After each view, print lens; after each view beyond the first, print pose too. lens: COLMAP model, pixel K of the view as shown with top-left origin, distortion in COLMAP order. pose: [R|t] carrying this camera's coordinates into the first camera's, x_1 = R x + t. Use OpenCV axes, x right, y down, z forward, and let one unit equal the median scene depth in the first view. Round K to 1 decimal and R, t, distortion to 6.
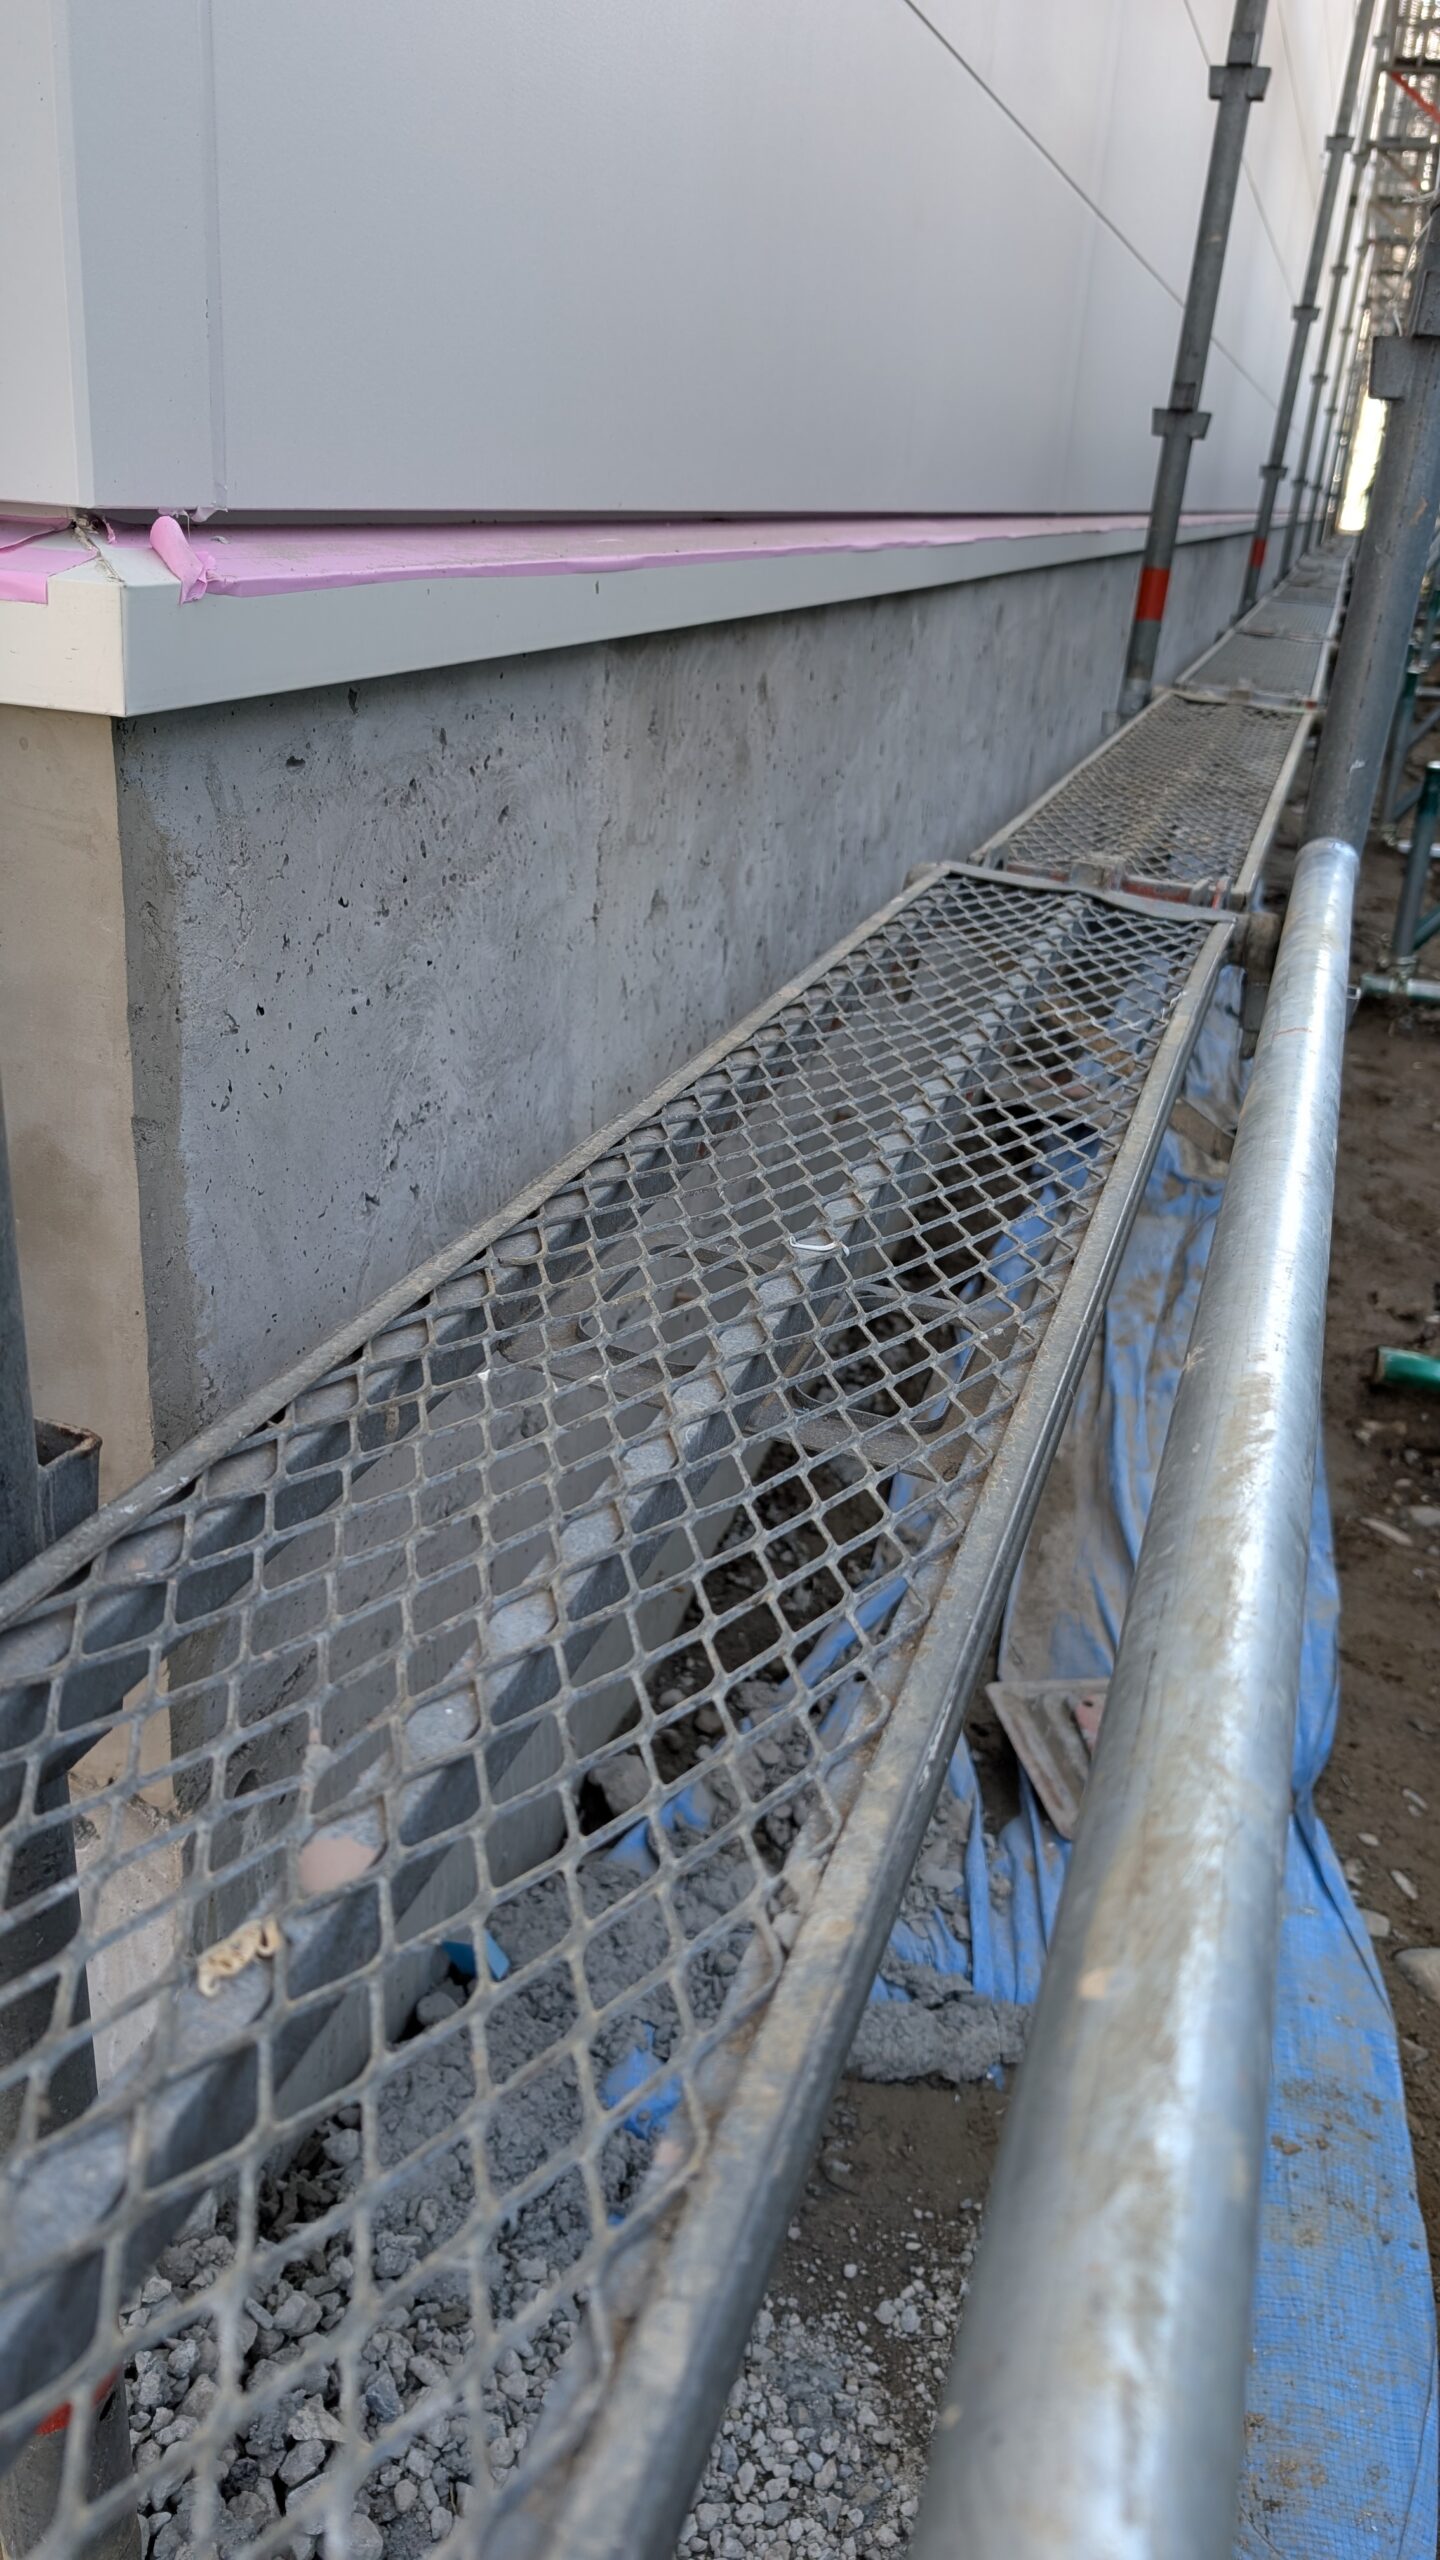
lens RADIAL K [[1889.0, 0, 724.1], [0, 1889.0, 1243.7], [0, 0, 1]] dist [0.026804, -0.021665]
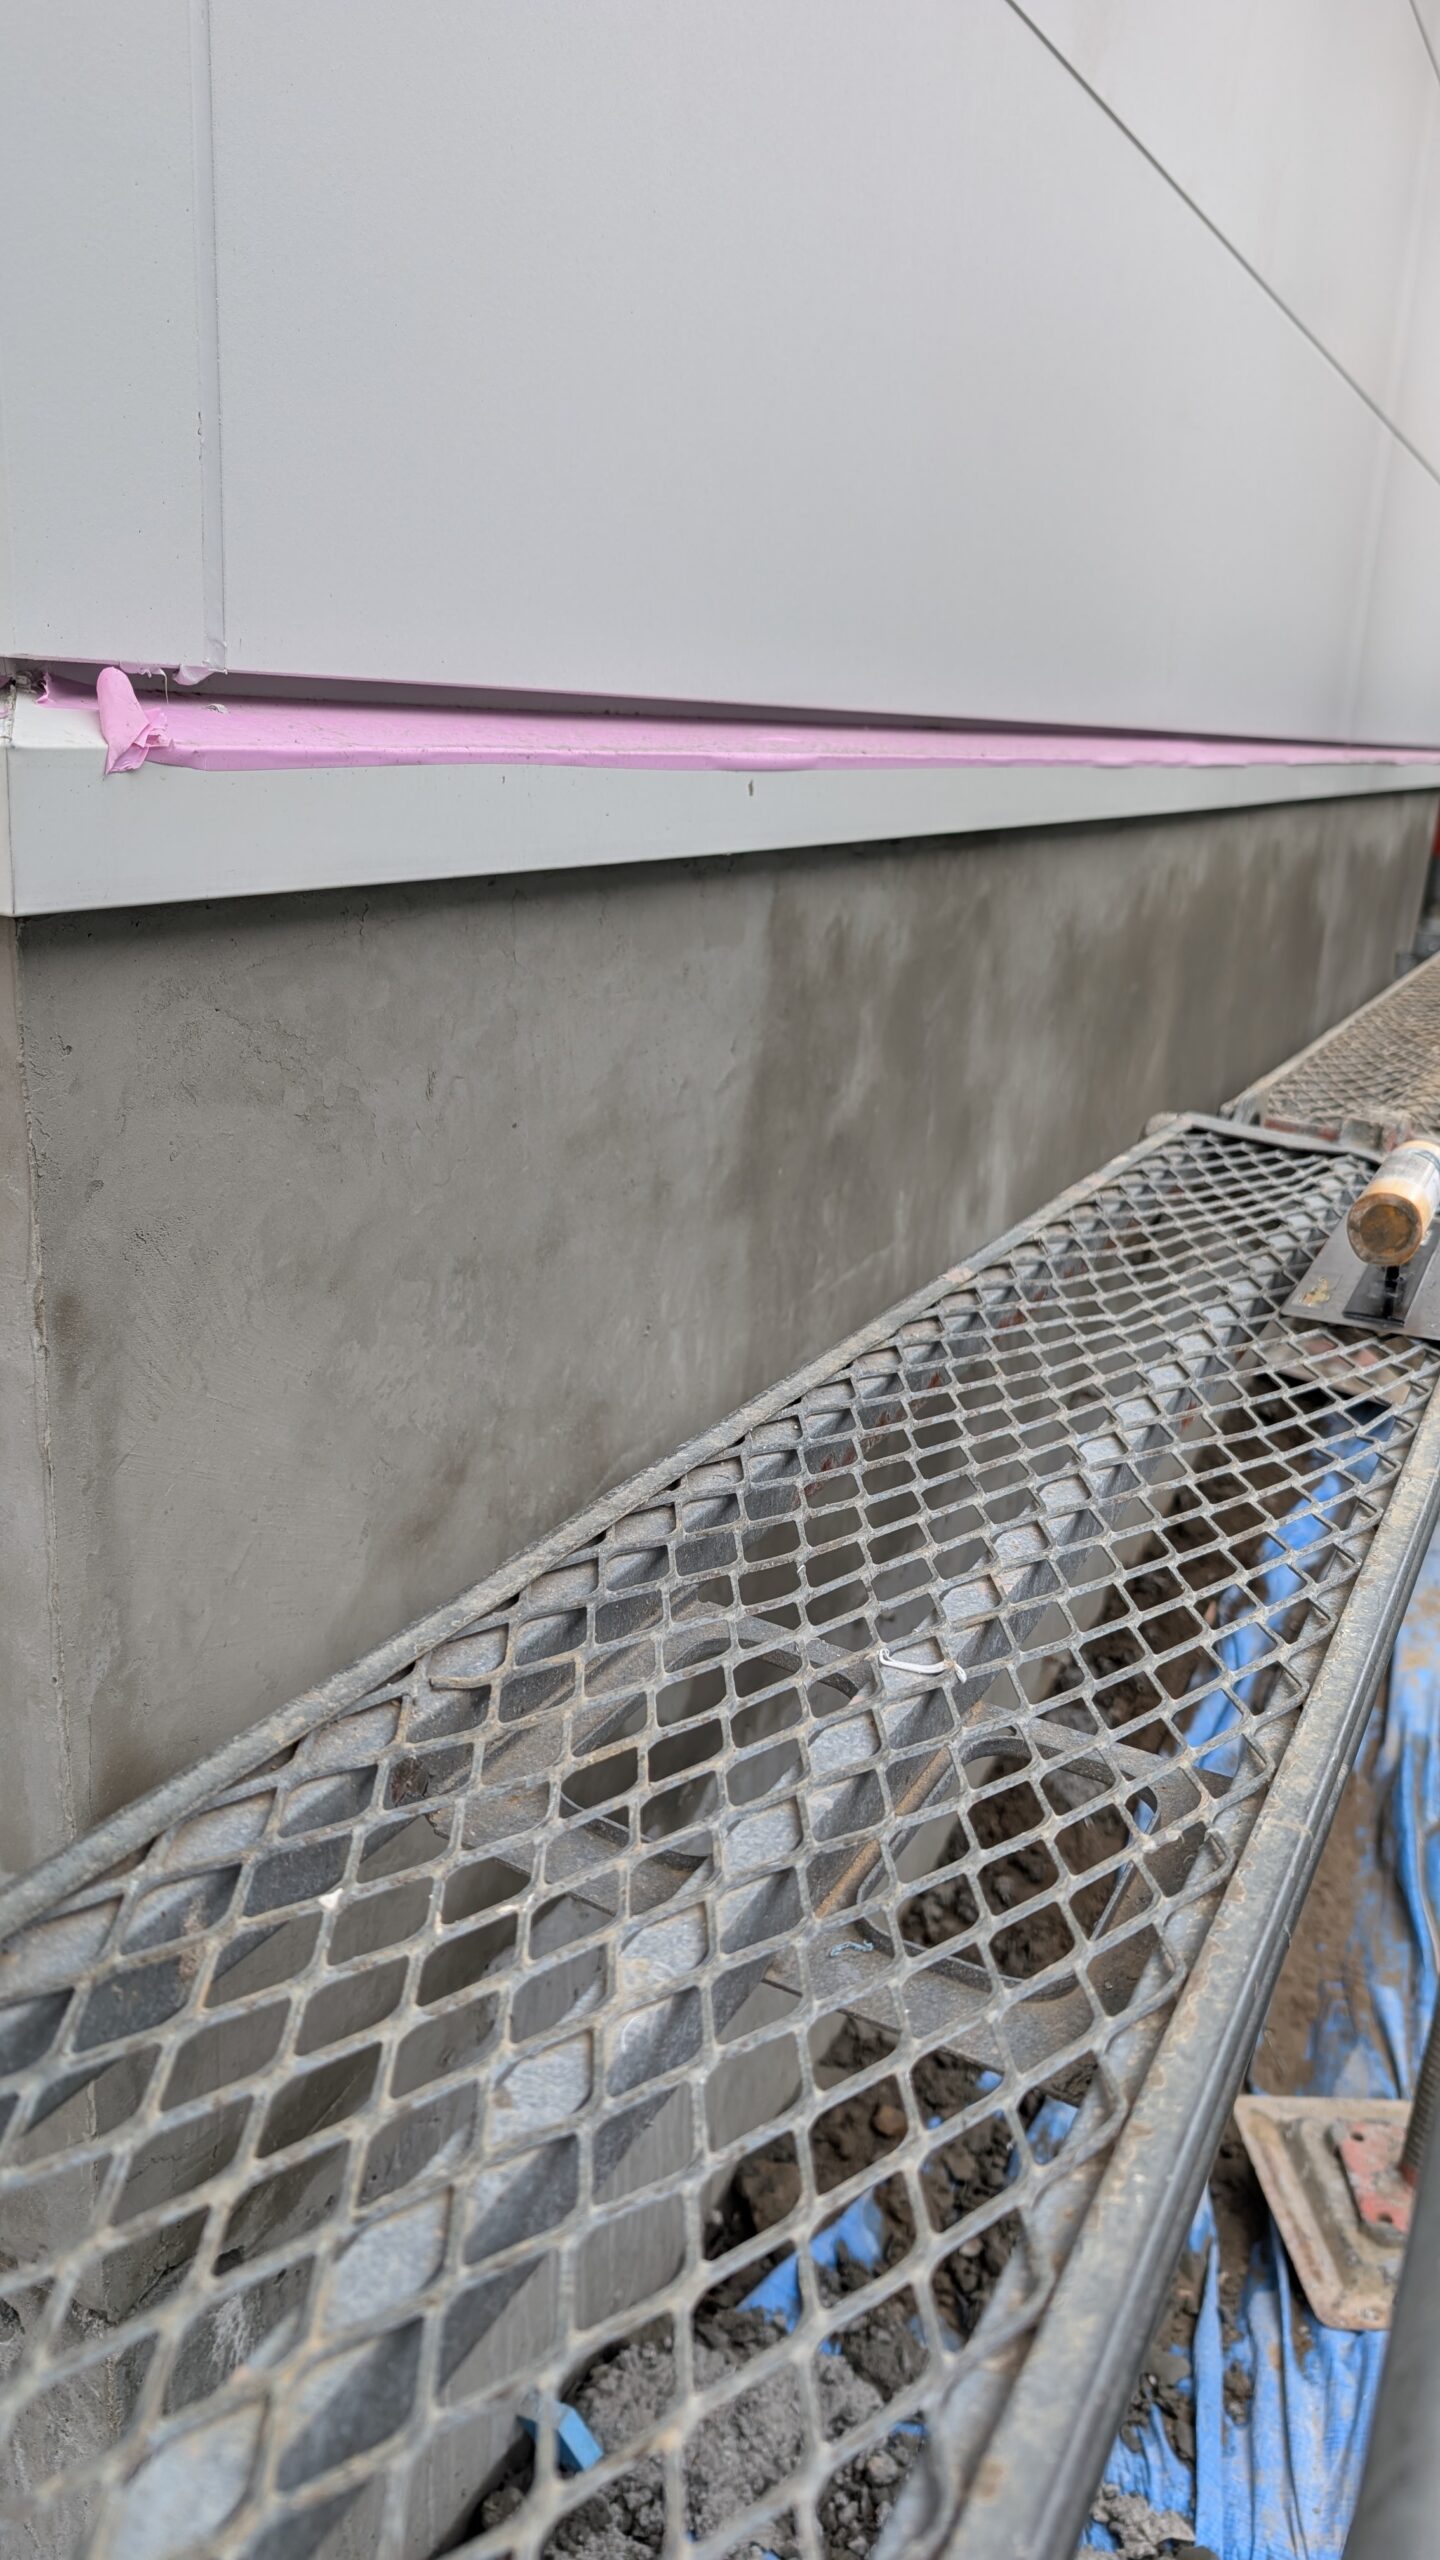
lens RADIAL K [[1889.0, 0, 724.1], [0, 1889.0, 1243.7], [0, 0, 1]] dist [0.026804, -0.021665]
pose [[0.988454, 0.035207, -0.147376, 0.042330], [-0.052698, 0.991790, -0.116512, -0.038086], [0.142064, 0.122933, 0.982194, 0.159889]]
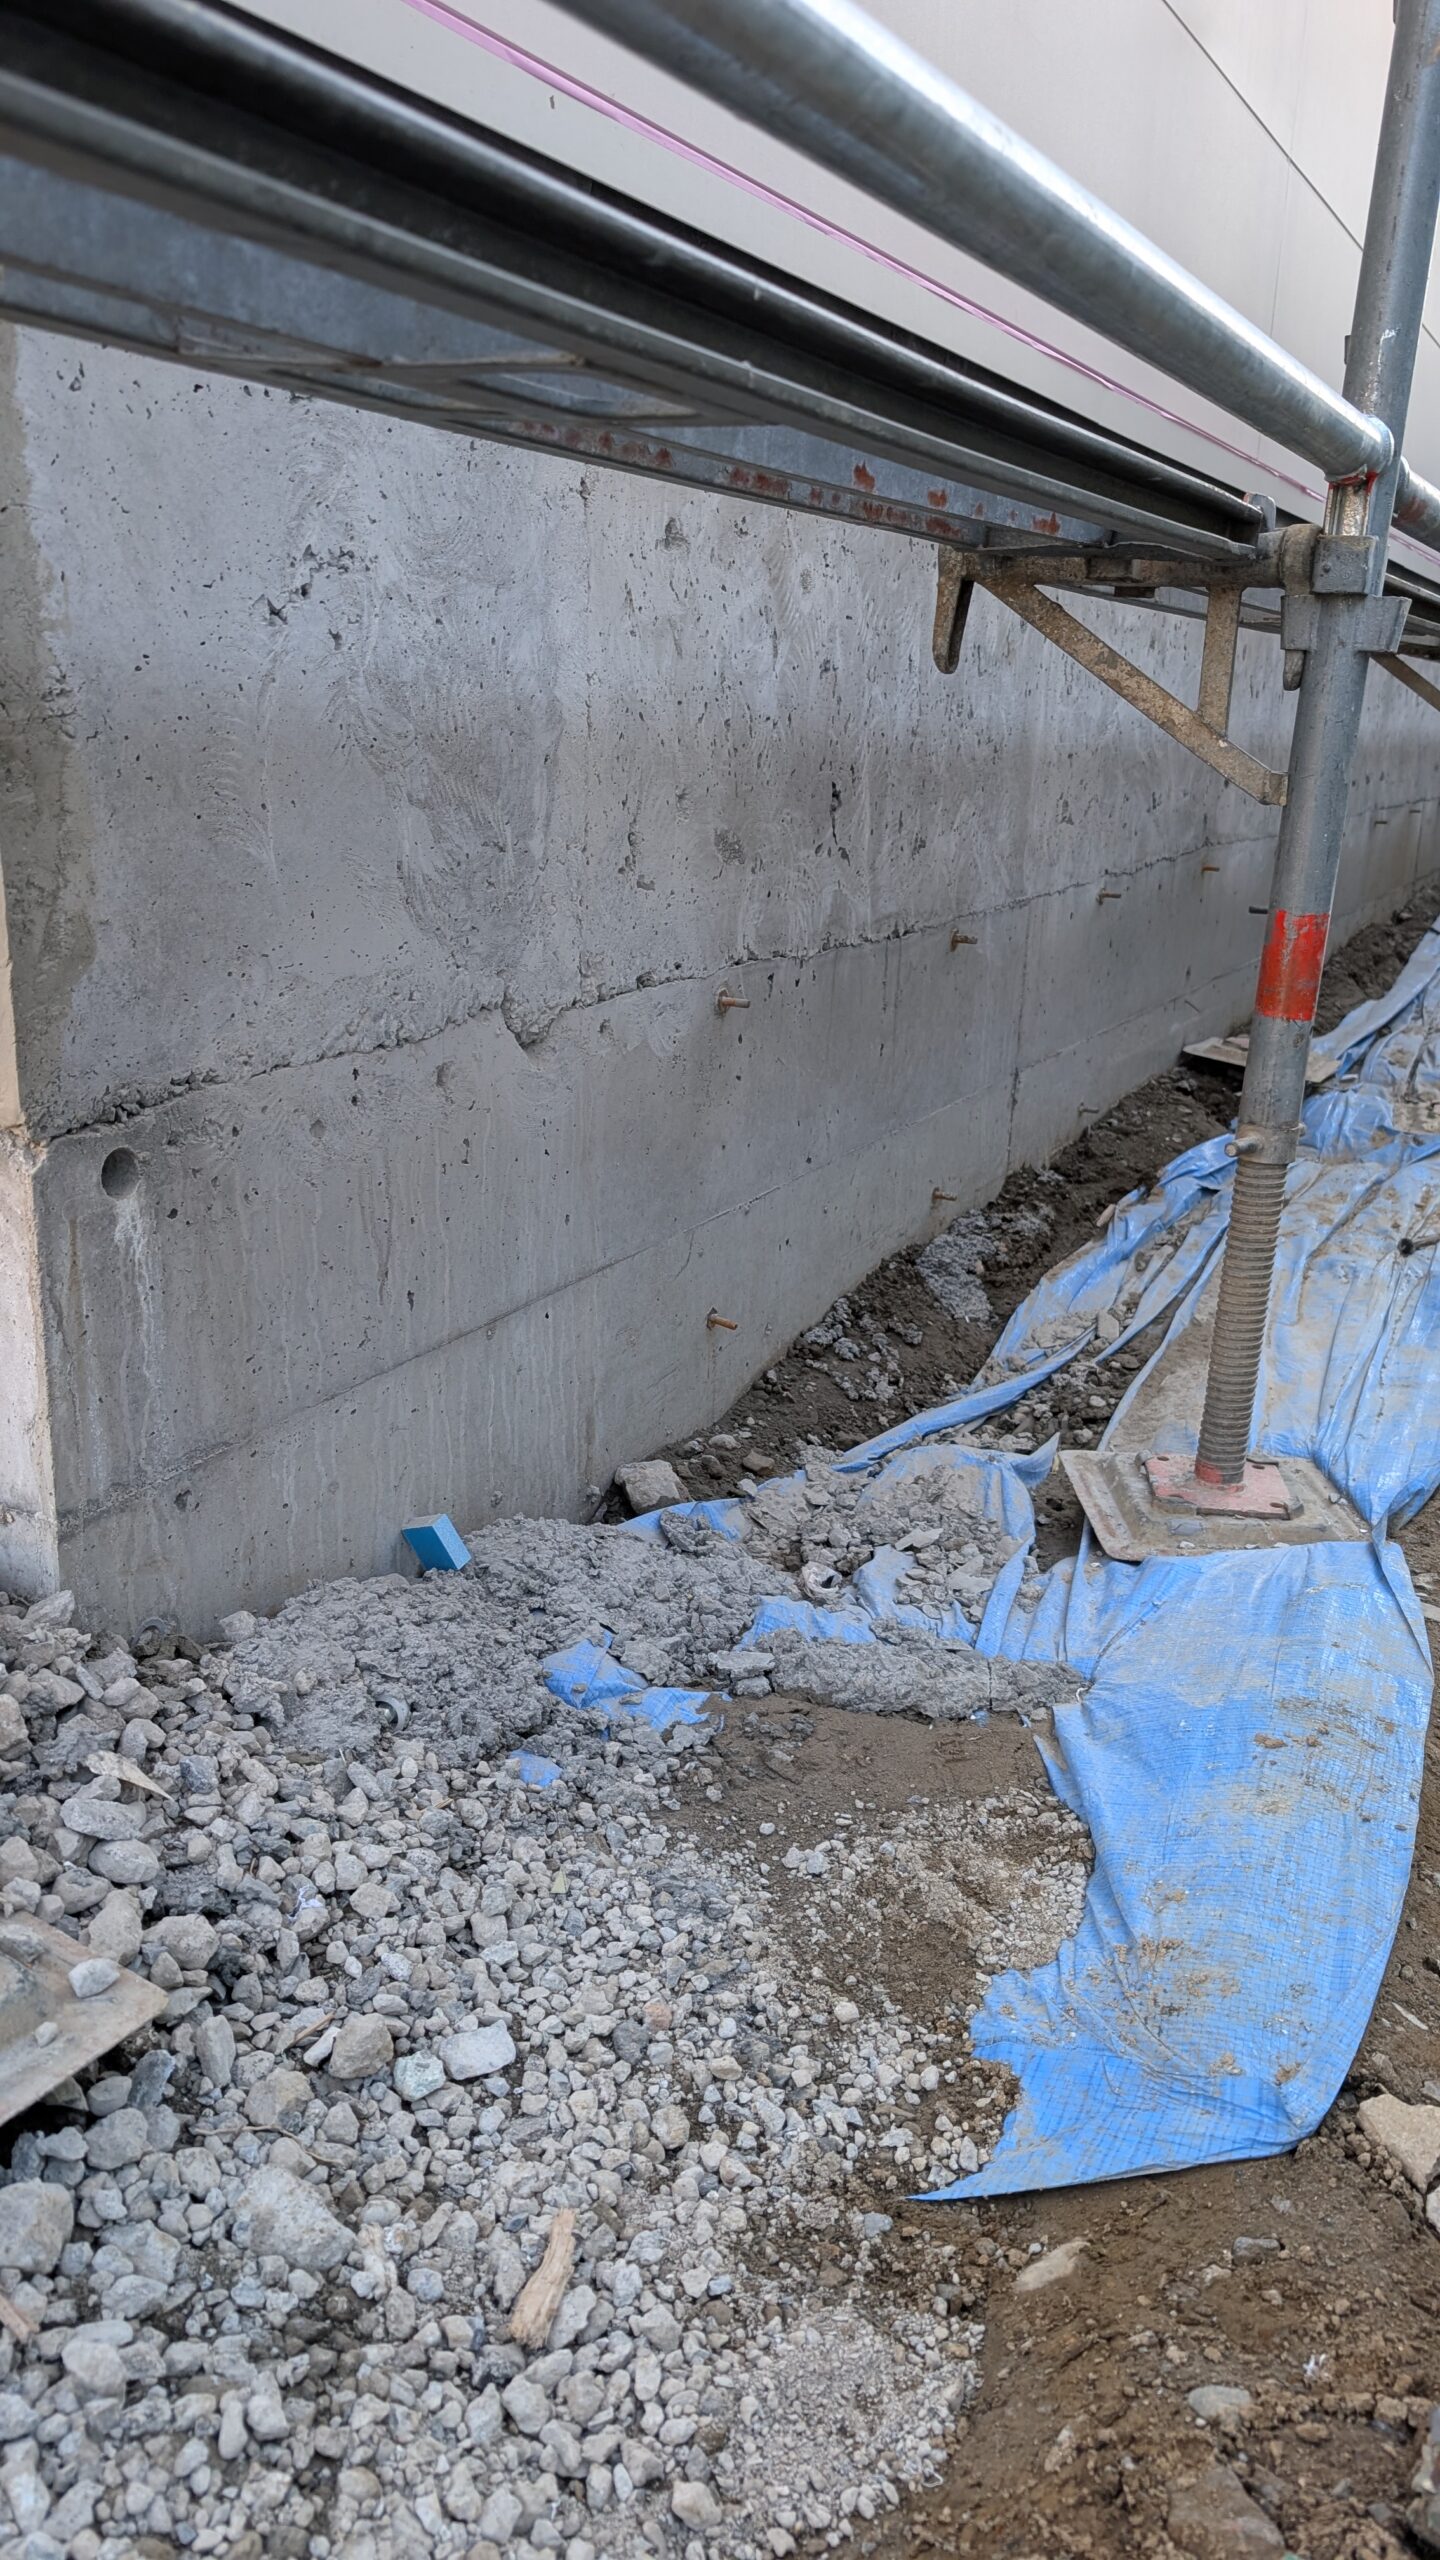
lens RADIAL K [[1889.0, 0, 724.1], [0, 1889.0, 1243.7], [0, 0, 1]] dist [0.026804, -0.021665]
pose [[0.984474, 0.012193, -0.175106, 0.197655], [-0.033937, 0.991984, -0.121725, 0.361005], [0.172218, 0.125777, 0.976996, 0.062019]]
